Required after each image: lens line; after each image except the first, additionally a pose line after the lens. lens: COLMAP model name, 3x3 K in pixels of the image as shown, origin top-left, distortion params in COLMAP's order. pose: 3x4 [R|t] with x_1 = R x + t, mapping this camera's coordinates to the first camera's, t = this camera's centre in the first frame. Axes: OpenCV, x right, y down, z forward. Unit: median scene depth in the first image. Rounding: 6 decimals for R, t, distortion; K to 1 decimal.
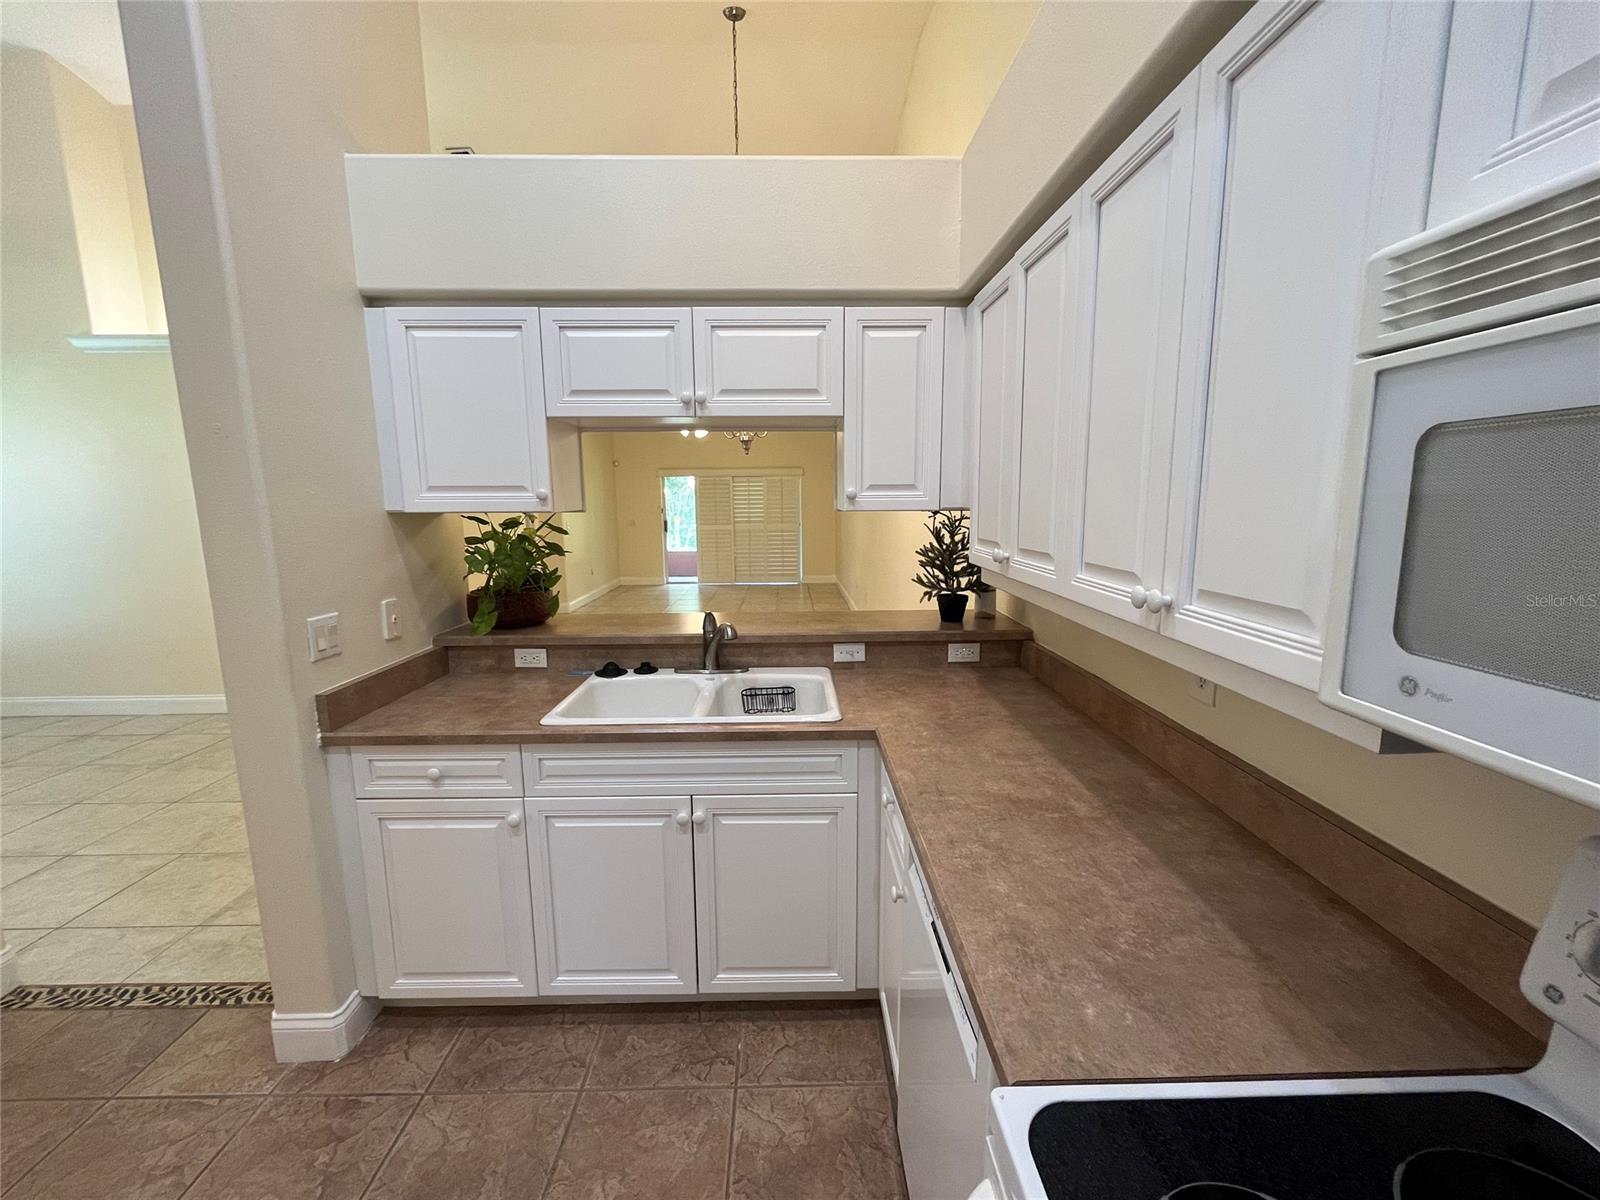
lens RADIAL K [[650.1, 0, 796.3], [0, 650.1, 602.4], [0, 0, 1]] dist [-0.002047, -0.000109]
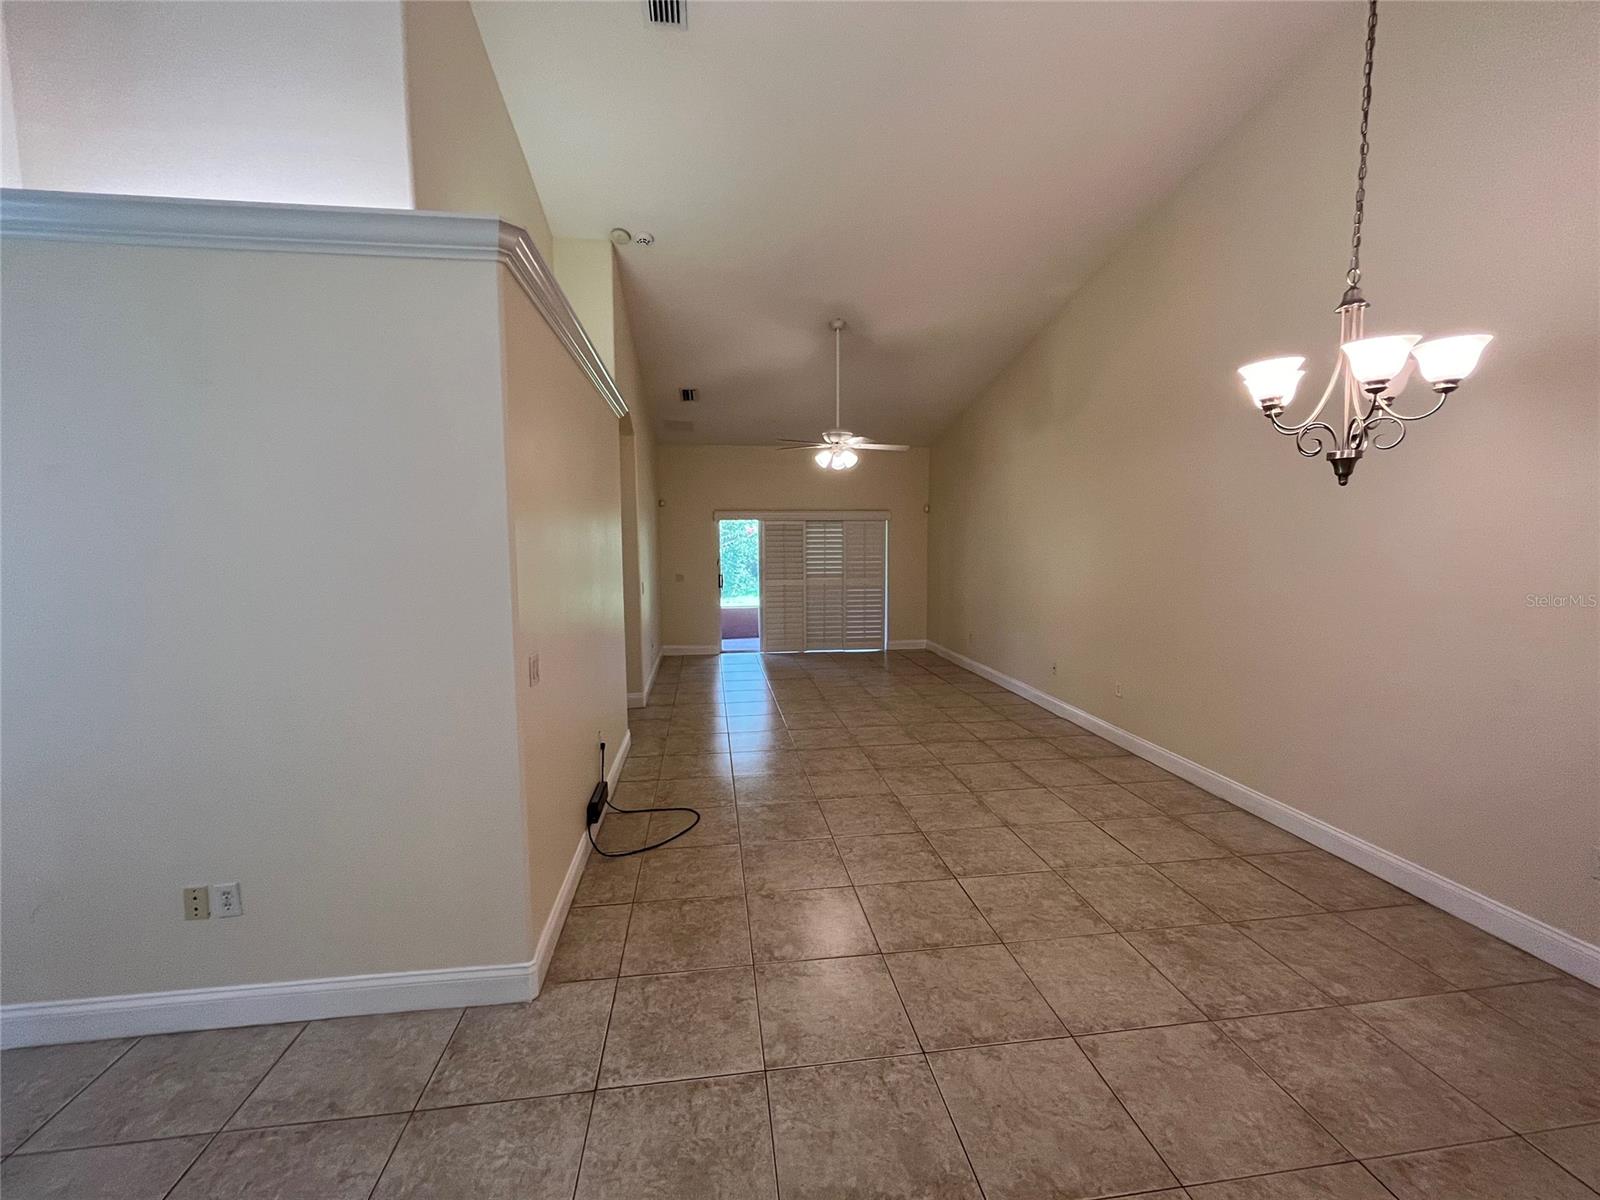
lens RADIAL K [[650.1, 0, 796.3], [0, 650.1, 602.4], [0, 0, 1]] dist [-0.002047, -0.000109]
pose [[0.992924, -0.005735, 0.118611, -1.258486], [0.013226, 0.997959, -0.062466, -0.239720], [-0.118010, 0.063593, 0.990974, 1.202941]]
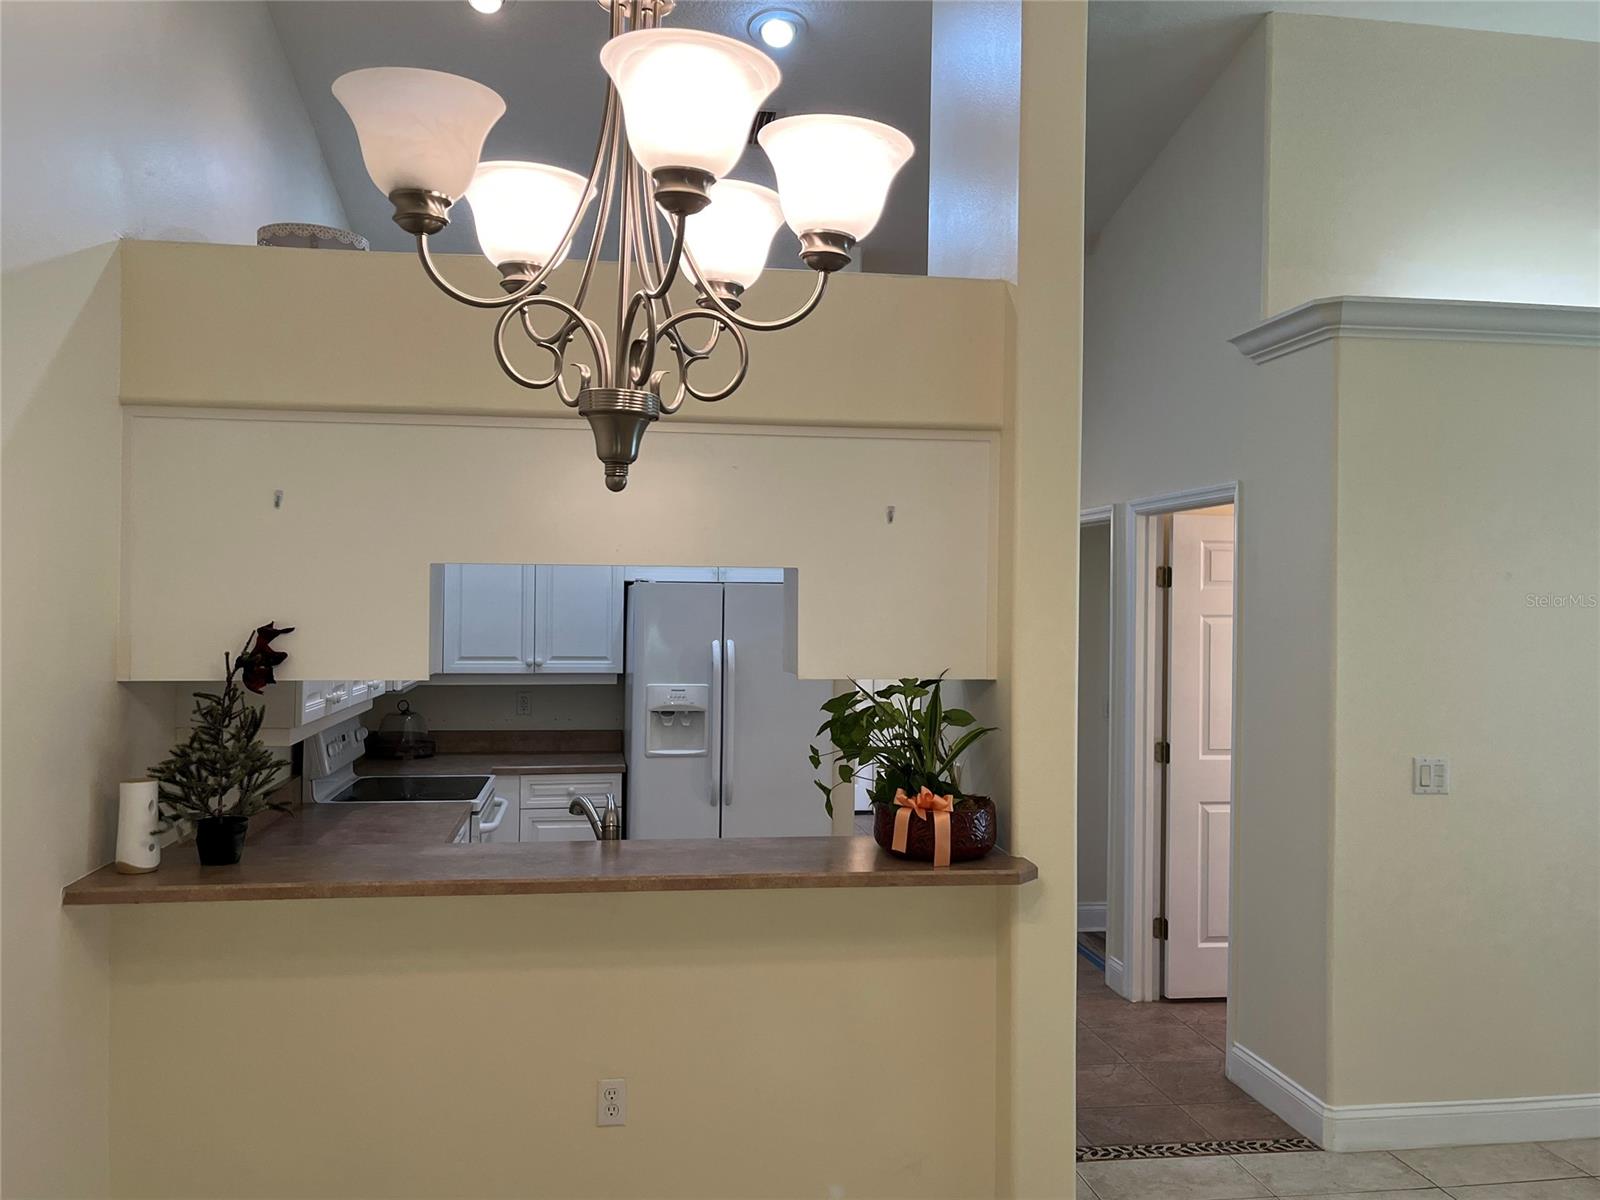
lens RADIAL K [[1315.5, 0, 809.1], [0, 1315.5, 605.9], [0, 0, 1]] dist [0.053874, -0.065424]
pose [[-0.990071, -0.003431, -0.140528, -0.173887], [-0.026199, 0.986689, 0.160496, -0.562613], [0.138107, 0.162584, -0.976982, 3.006009]]
